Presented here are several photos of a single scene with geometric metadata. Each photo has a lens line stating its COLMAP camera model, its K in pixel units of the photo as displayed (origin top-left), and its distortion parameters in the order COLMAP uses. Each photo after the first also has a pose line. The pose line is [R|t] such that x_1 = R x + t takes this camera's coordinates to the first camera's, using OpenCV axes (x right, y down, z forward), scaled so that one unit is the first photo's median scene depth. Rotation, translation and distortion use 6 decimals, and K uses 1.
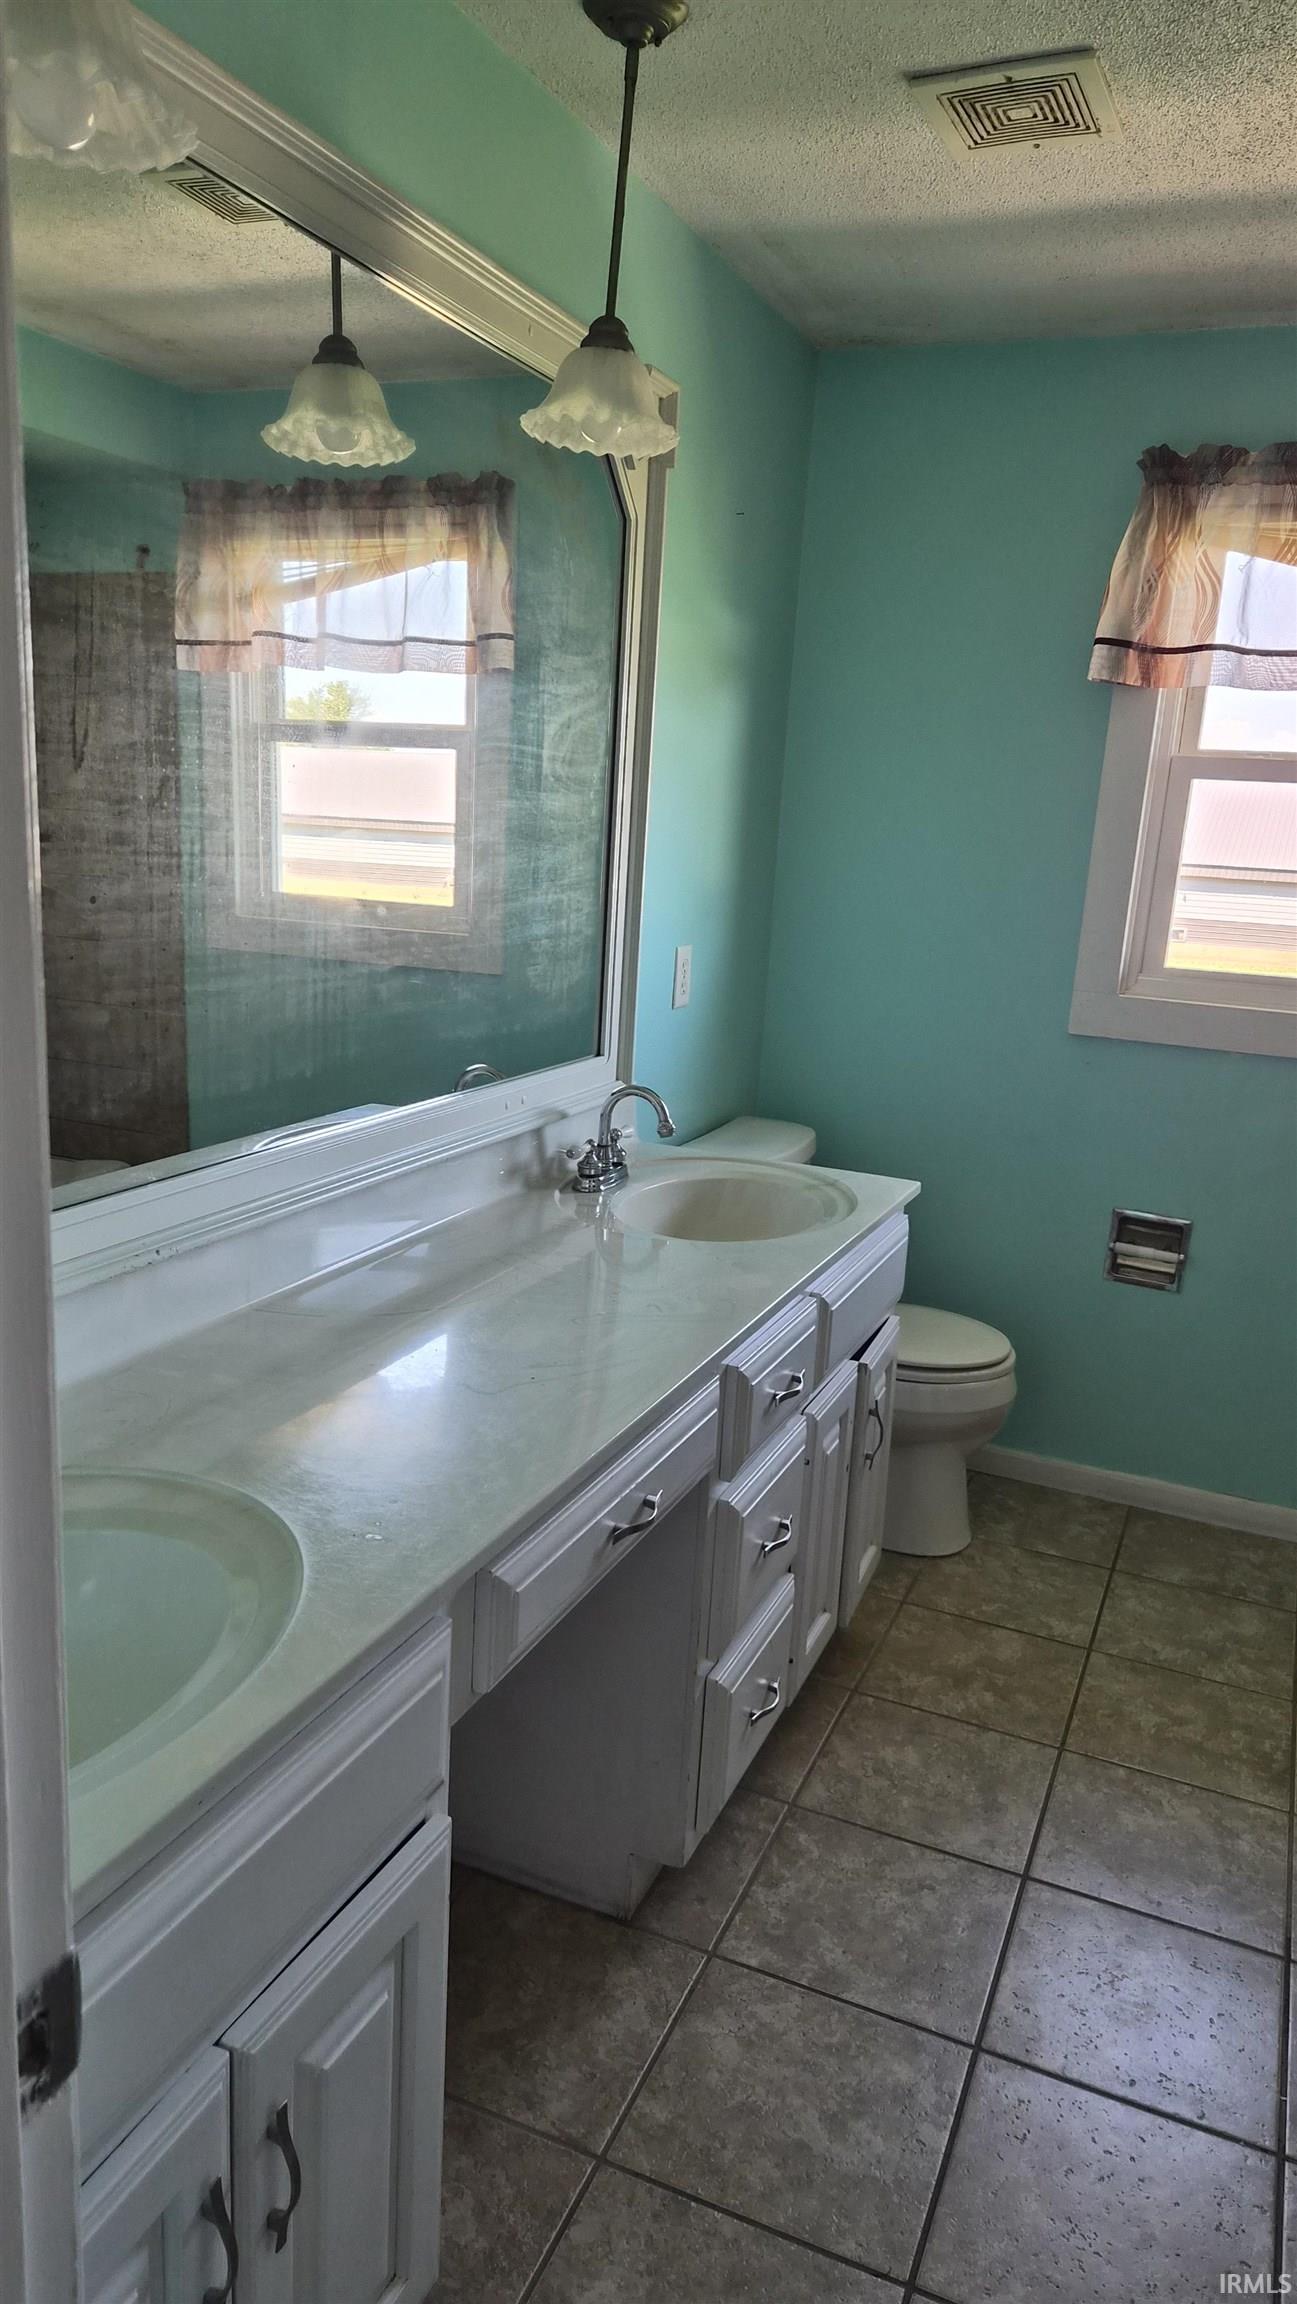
lens RADIAL K [[1549.8, 0, 645.8], [0, 1549.8, 1166.9], [0, 0, 1]] dist [0.048570, -0.049019]
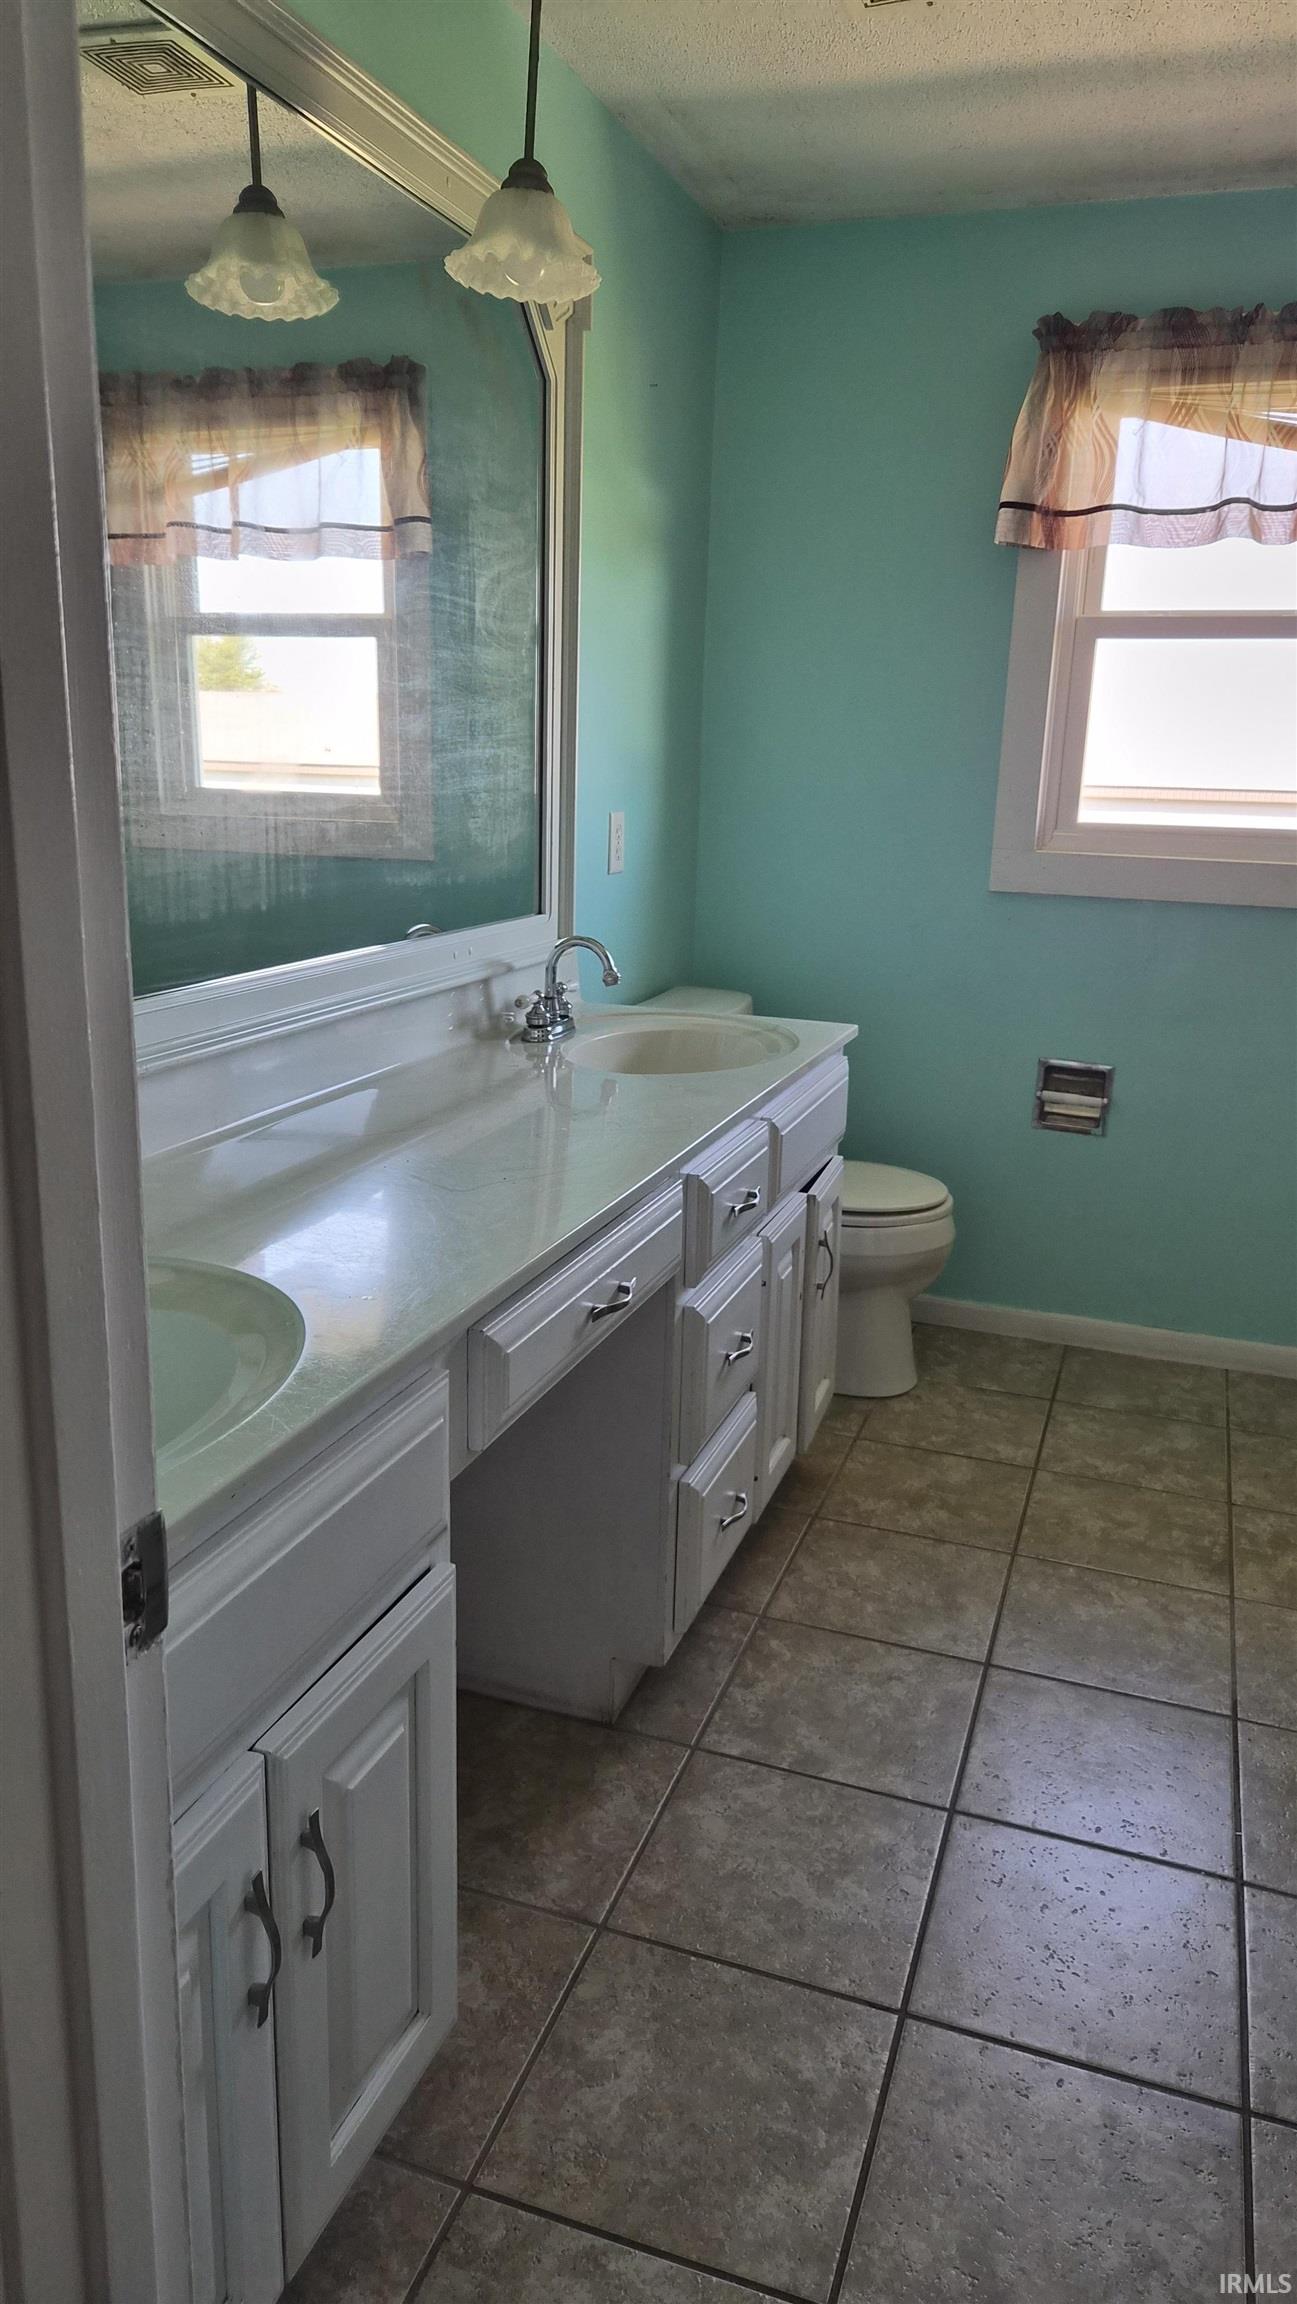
lens RADIAL K [[1546.6, 0, 663.6], [0, 1546.6, 1110.9], [0, 0, 1]] dist [0.044015, -0.052894]
pose [[0.997167, -0.042734, 0.061902, -0.019899], [0.042429, 0.999080, 0.006241, 0.061261], [-0.062112, -0.003597, 0.998063, -0.022006]]
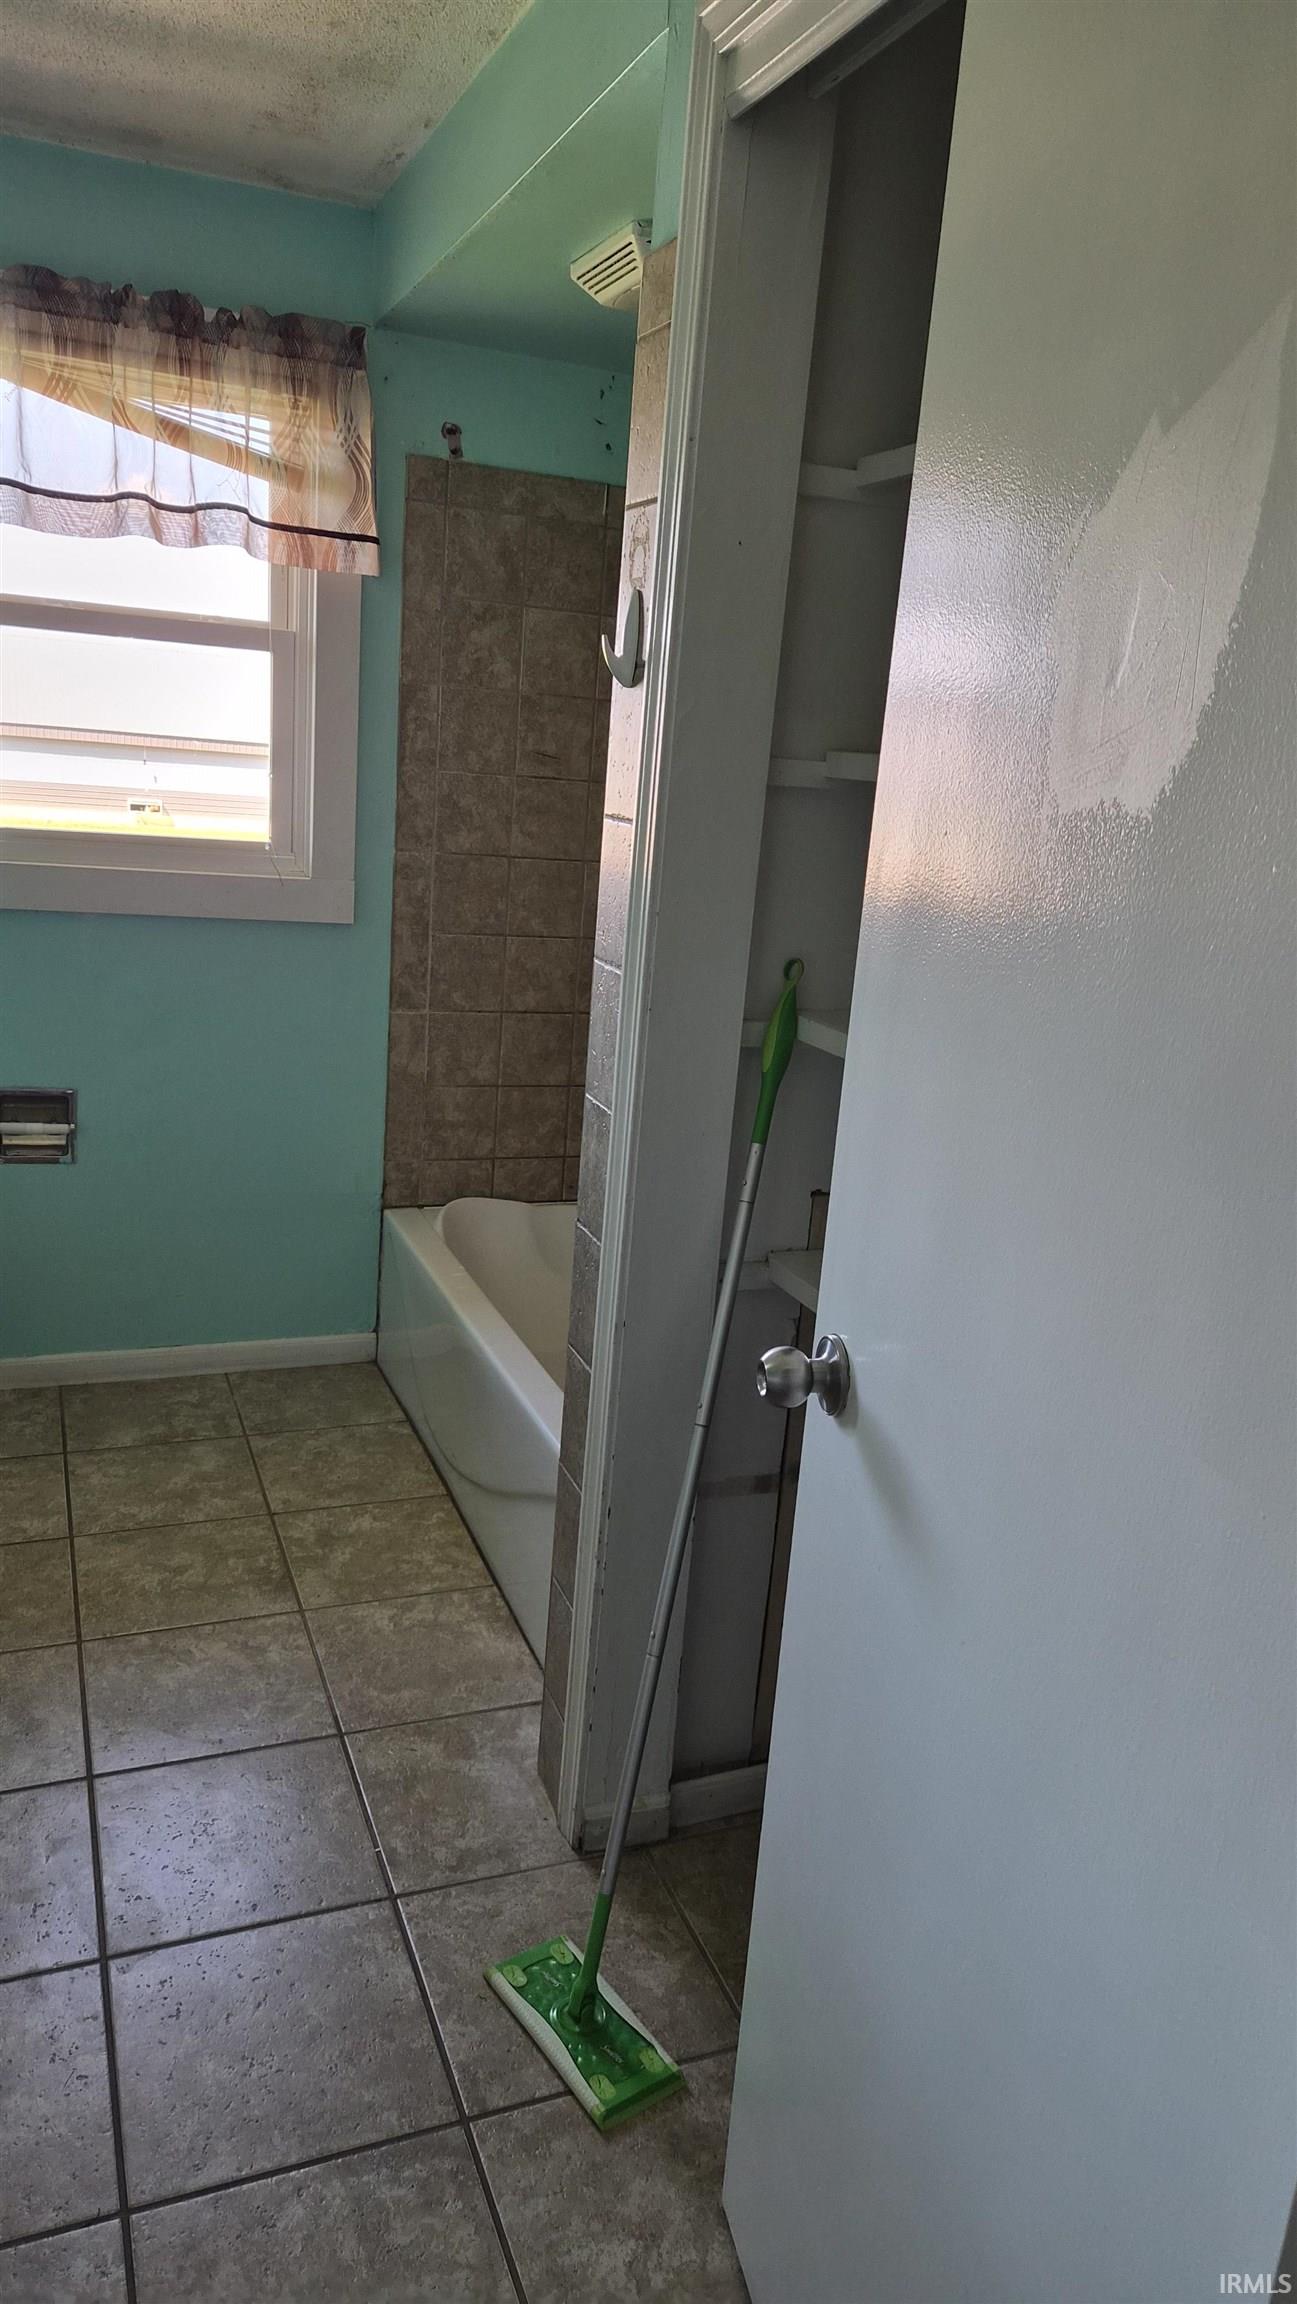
lens RADIAL K [[1550.3, 0, 659.0], [0, 1550.3, 1159.8], [0, 0, 1]] dist [0.068004, -0.054089]
pose [[0.707227, -0.183713, 0.682701, -0.096032], [0.122596, 0.982887, 0.137492, -0.015905], [-0.696276, -0.013541, 0.717646, 0.045588]]
